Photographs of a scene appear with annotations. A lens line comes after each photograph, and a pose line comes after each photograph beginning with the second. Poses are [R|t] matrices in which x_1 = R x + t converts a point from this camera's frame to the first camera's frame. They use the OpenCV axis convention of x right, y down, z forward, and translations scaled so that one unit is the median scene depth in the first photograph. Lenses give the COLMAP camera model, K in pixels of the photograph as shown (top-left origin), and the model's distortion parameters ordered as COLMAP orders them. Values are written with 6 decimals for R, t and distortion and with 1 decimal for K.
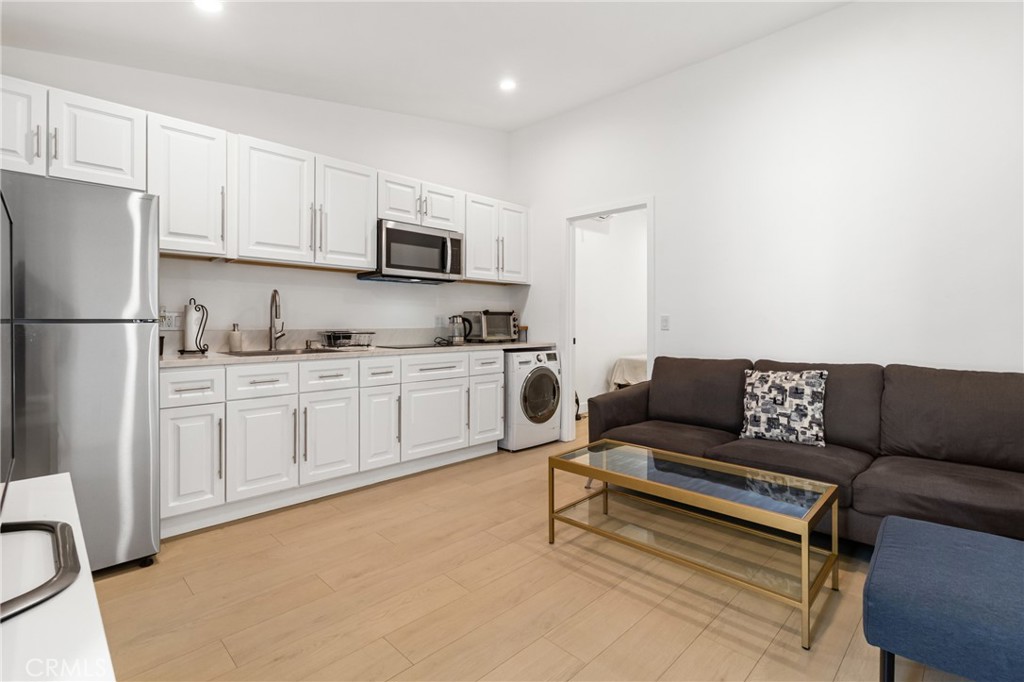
lens RADIAL K [[476.6, 0, 517.1], [0, 476.6, 325.0], [0, 0, 1]] dist [0.000846, 0.000377]
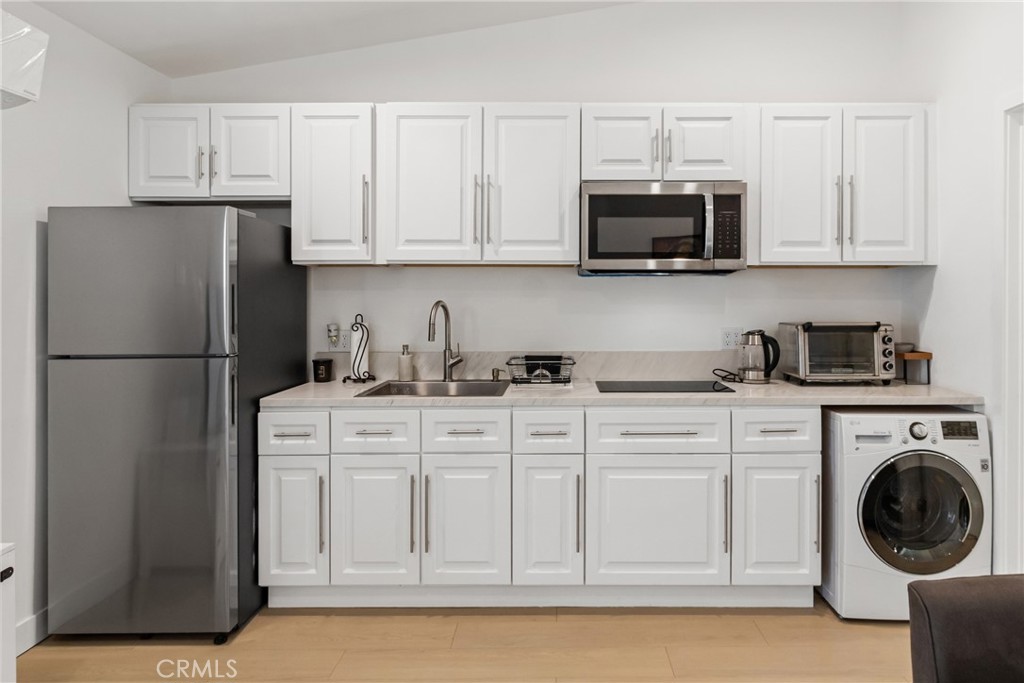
lens RADIAL K [[639.1, 0, 512.0], [0, 639.1, 307.9], [0, 0, 1]] dist [-0.000062, 0.001375]
pose [[0.705183, -0.000659, -0.709025, 0.225985], [-0.000430, 0.999999, -0.001358, -0.051587], [0.709025, 0.001263, 0.705182, 0.319108]]
